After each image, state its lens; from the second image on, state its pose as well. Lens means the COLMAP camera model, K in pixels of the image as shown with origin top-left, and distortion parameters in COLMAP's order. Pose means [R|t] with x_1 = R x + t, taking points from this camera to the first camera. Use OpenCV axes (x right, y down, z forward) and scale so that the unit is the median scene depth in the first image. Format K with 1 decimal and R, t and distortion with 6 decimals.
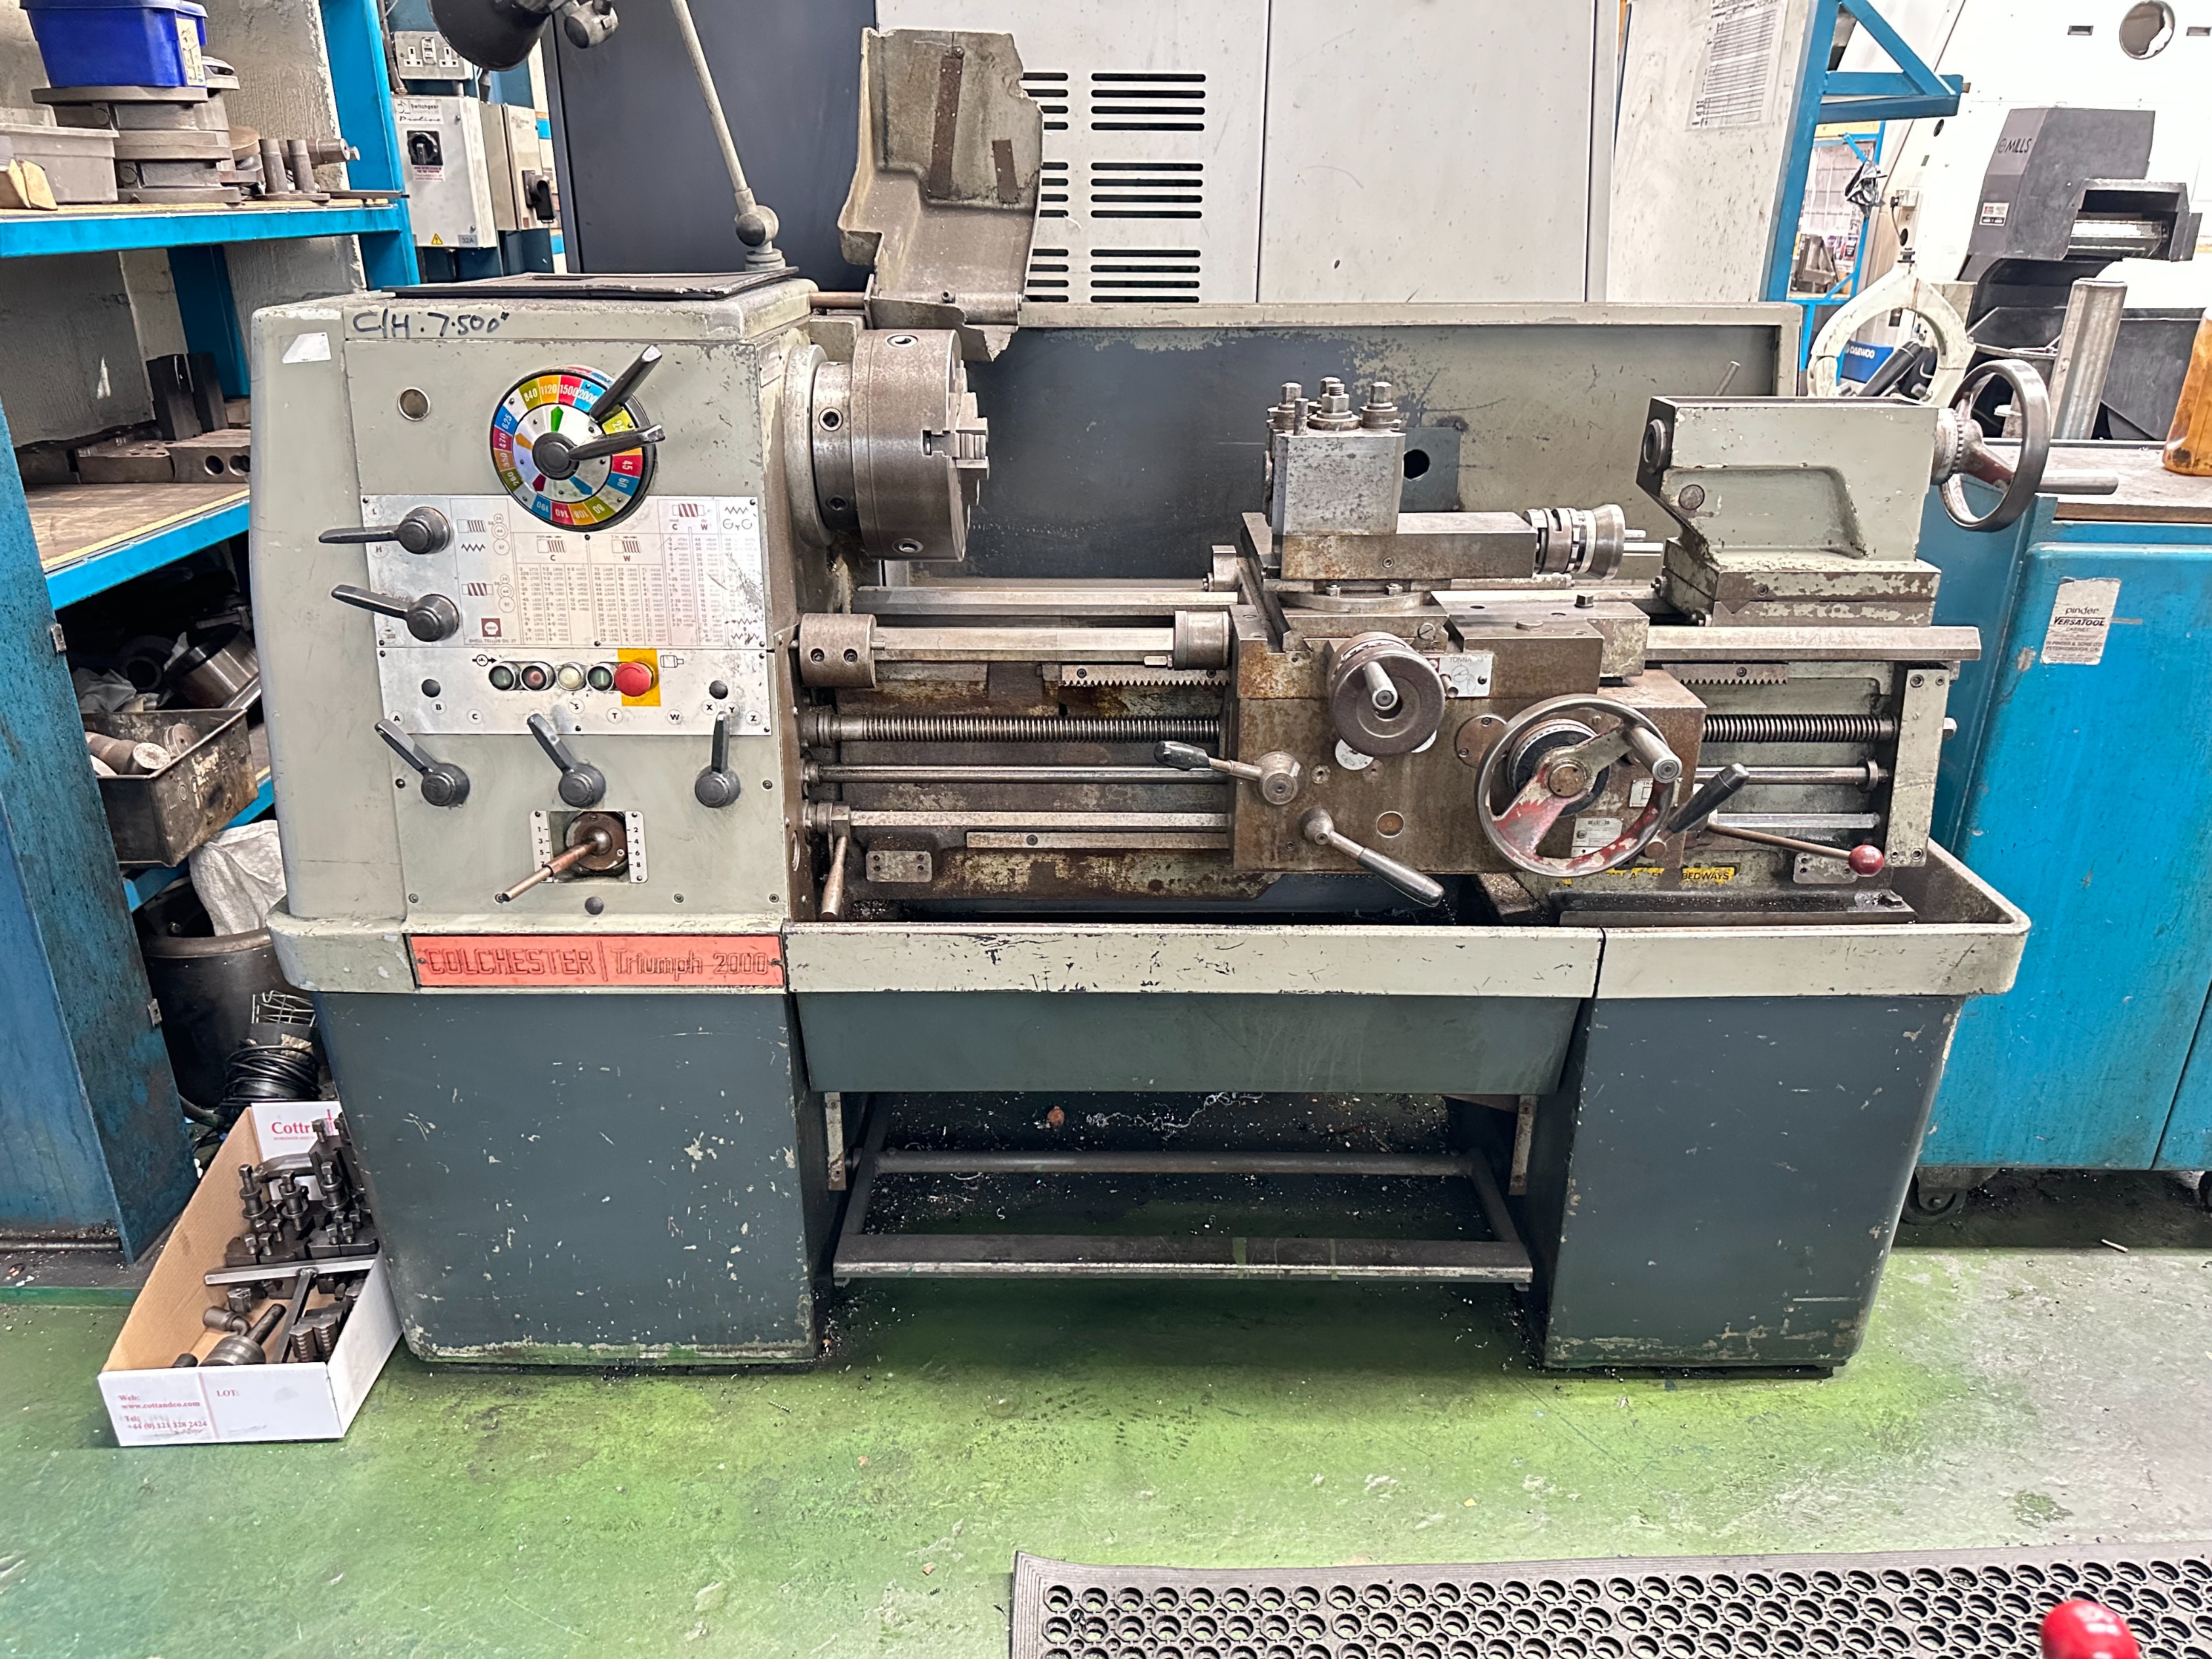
lens RADIAL K [[1523.7, 0, 1105.5], [0, 1523.7, 856.8], [0, 0, 1]] dist [0.051374, -0.144641]
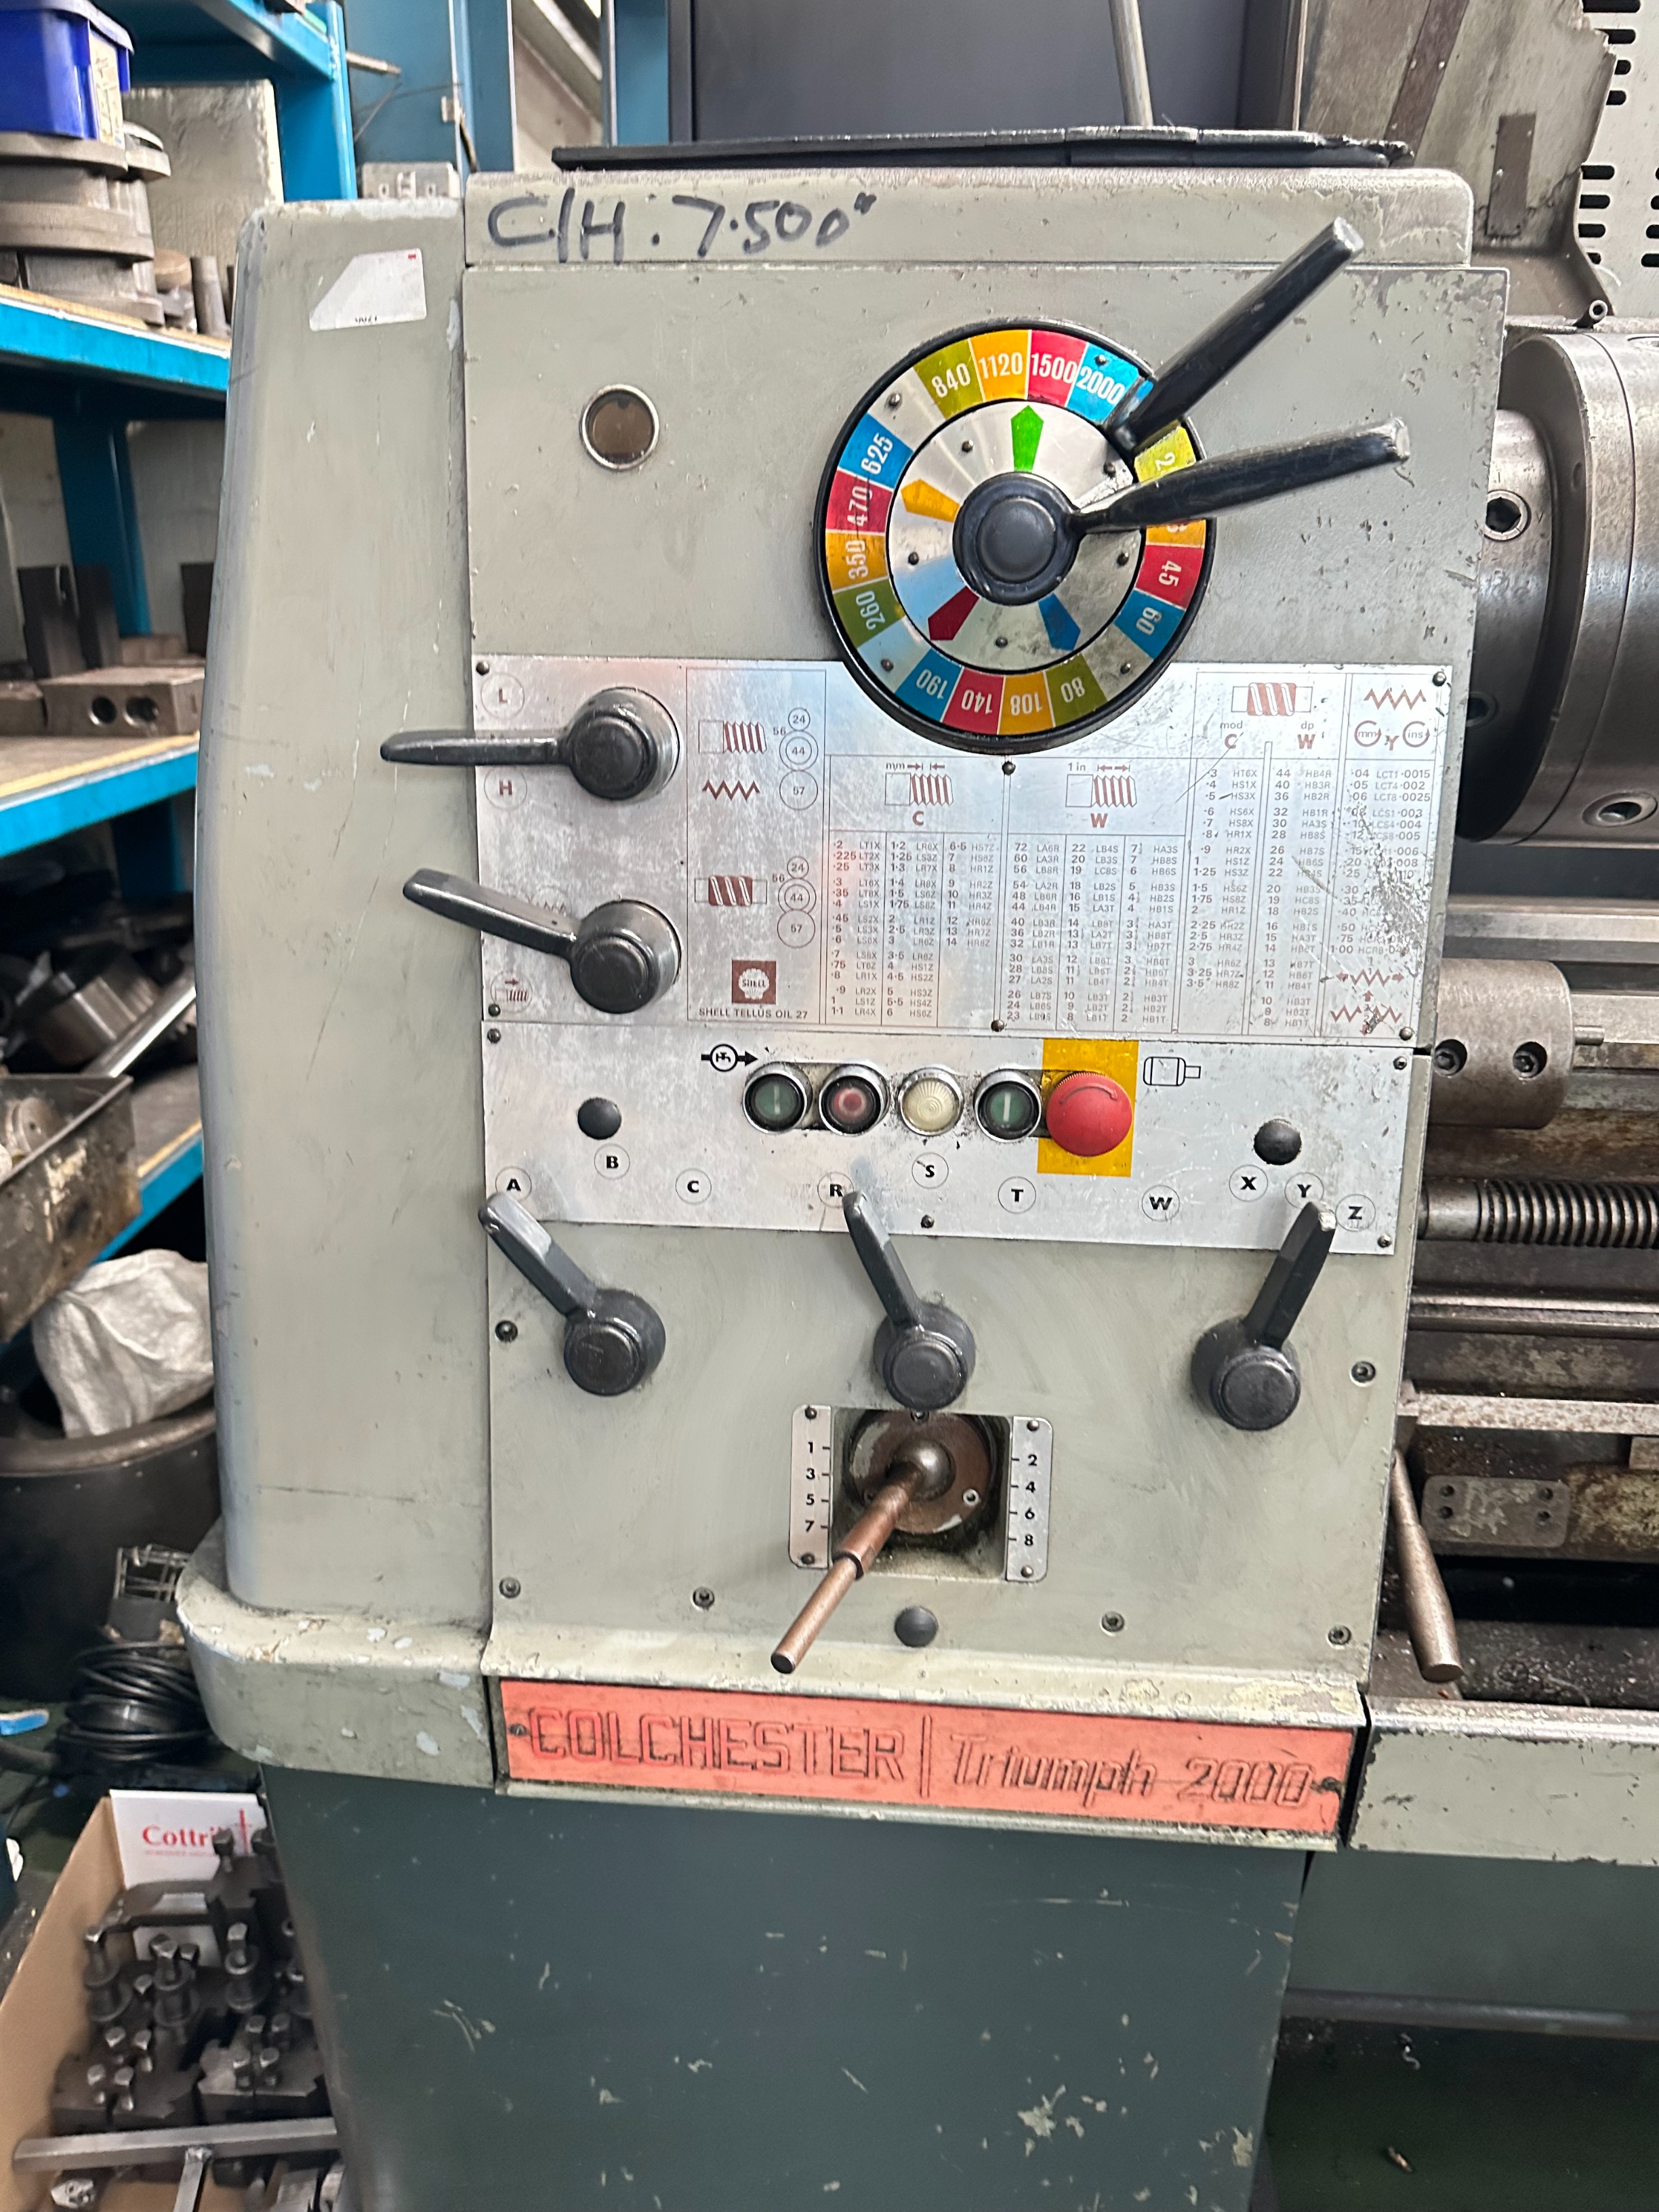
lens RADIAL K [[1602.6, 0, 793.3], [0, 1602.6, 1107.3], [0, 0, 1]] dist [0.180341, -0.399849]
pose [[0.993271, 0.031603, -0.111417, -0.331746], [-0.038114, 0.997658, -0.056795, -0.088538], [0.109361, 0.060659, 0.992149, 0.551085]]
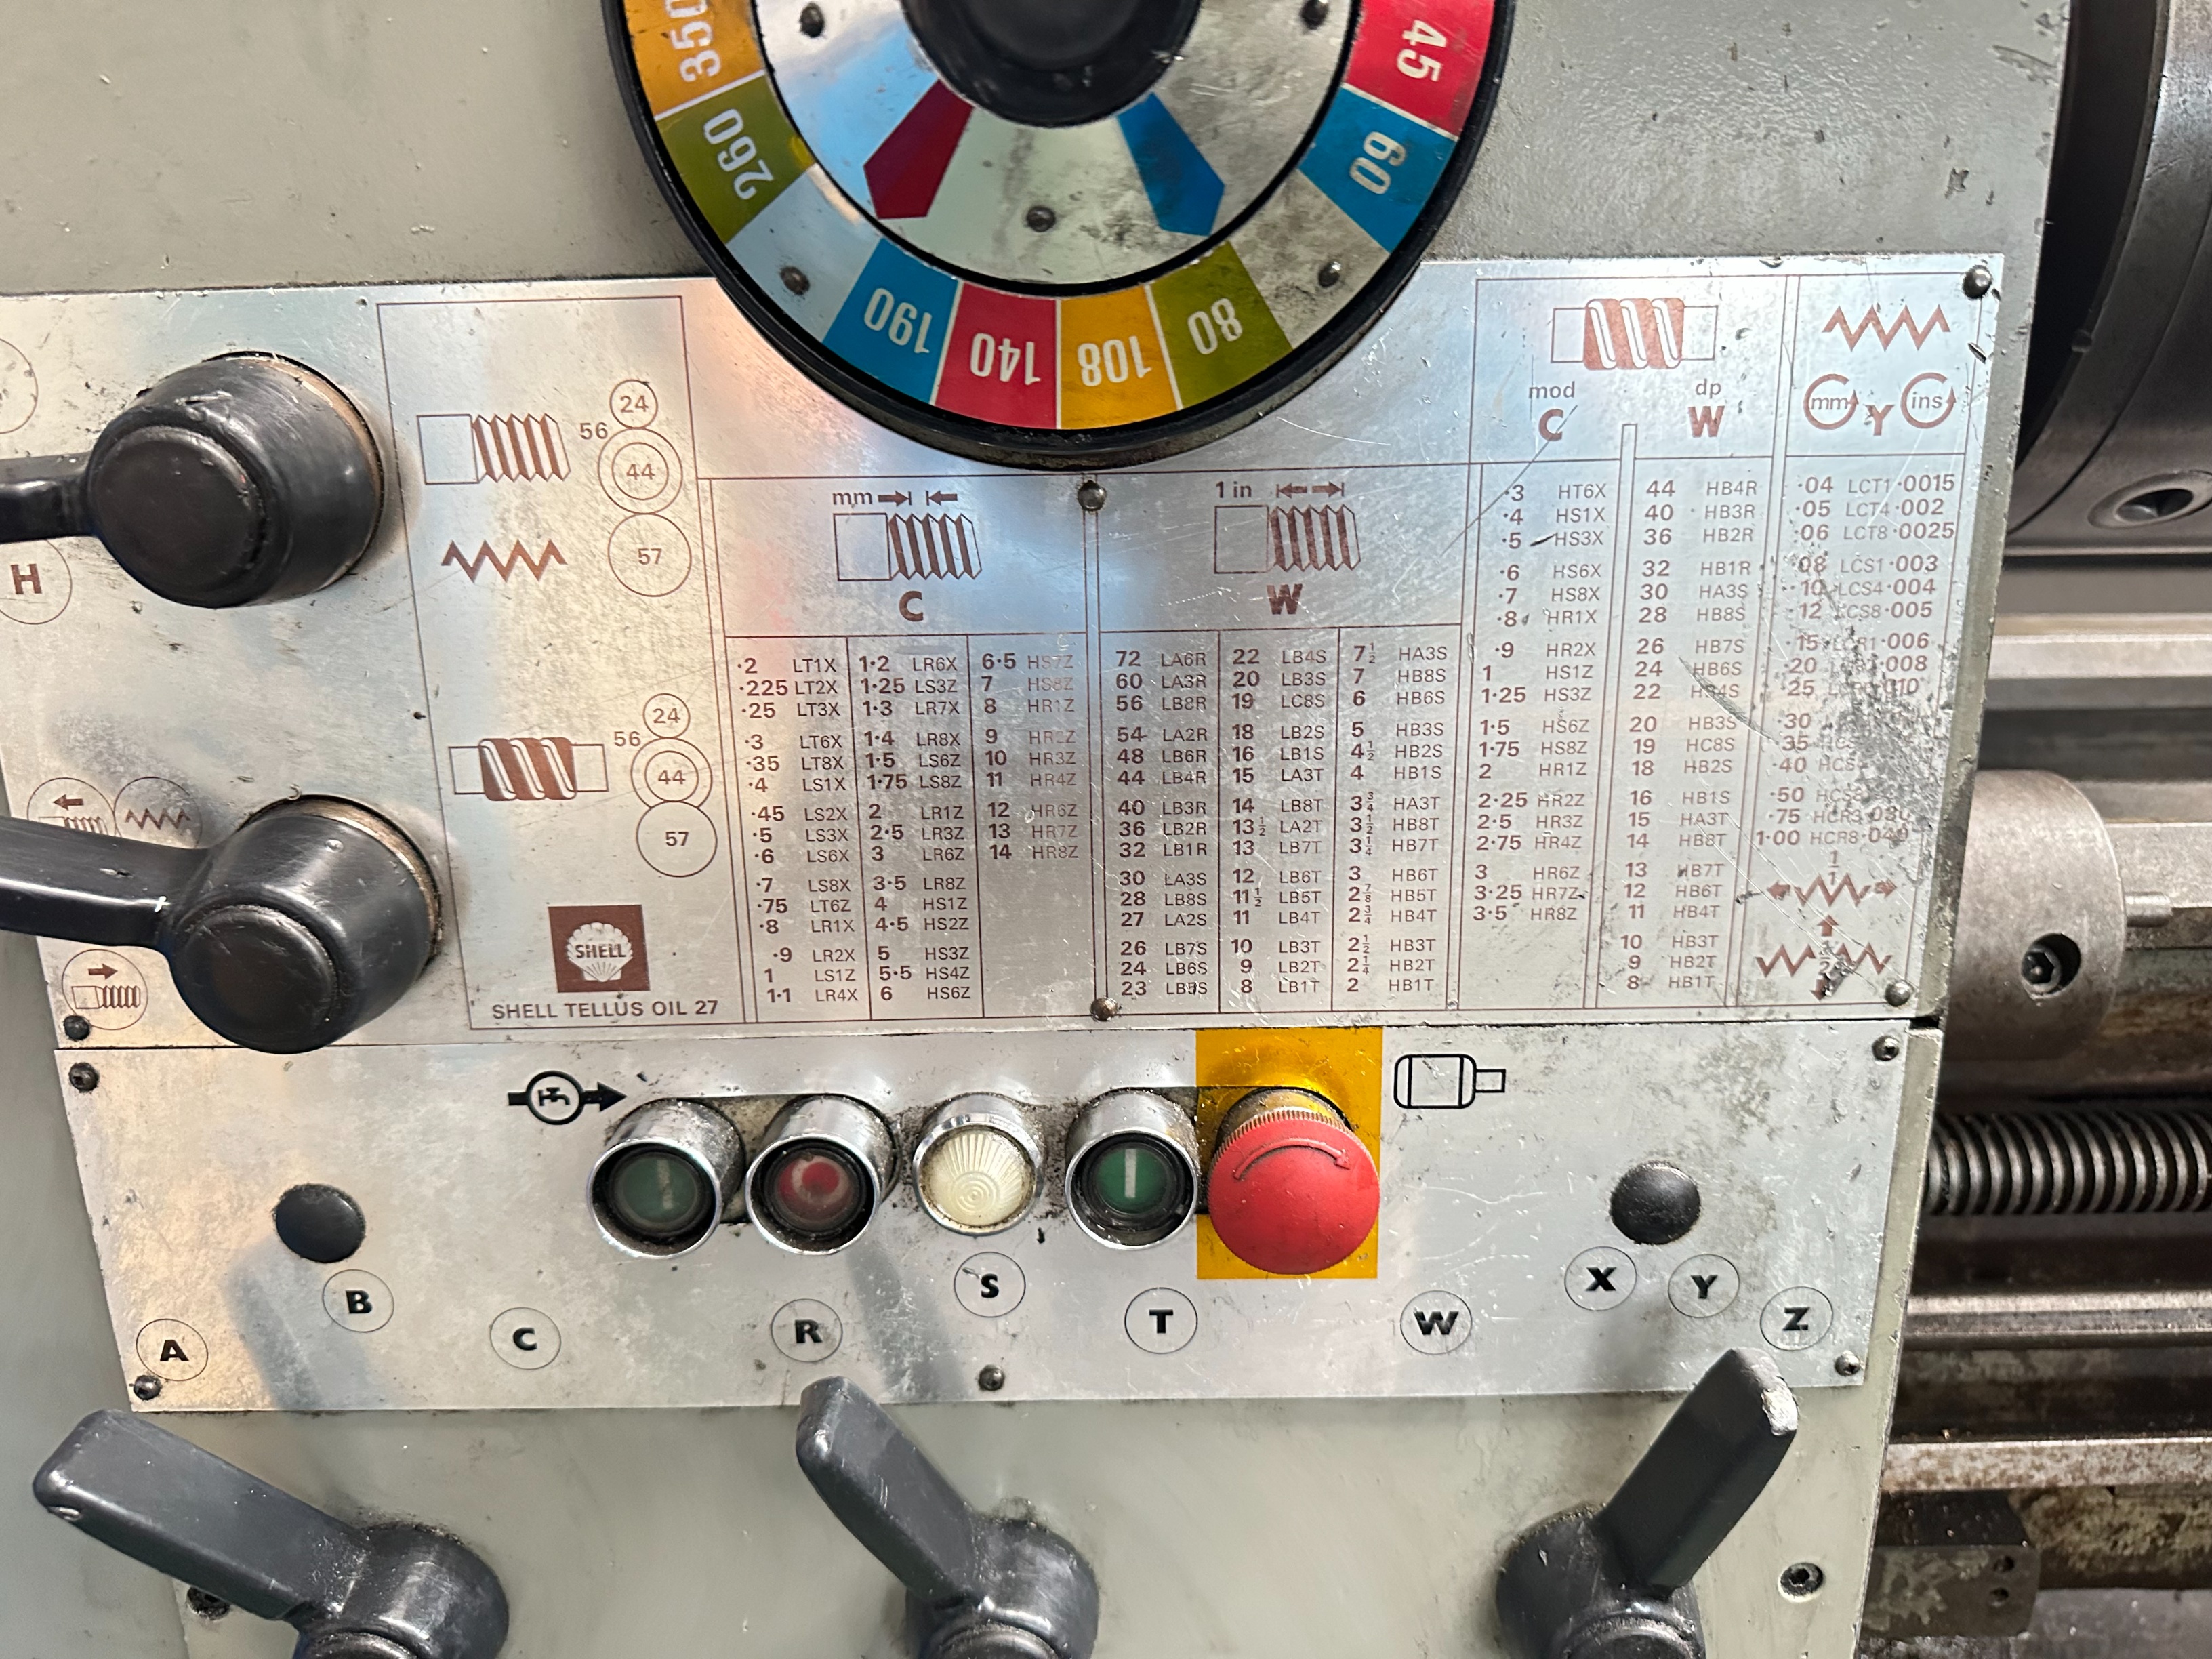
lens RADIAL K [[1677.5, 0, 1089.2], [0, 1677.5, 860.4], [0, 0, 1]] dist [0.178538, -0.479706]
pose [[0.998856, -0.015108, -0.045360, -0.317630], [0.015516, 0.999842, 0.008670, -0.158611], [0.045221, -0.009364, 0.998933, 0.758258]]
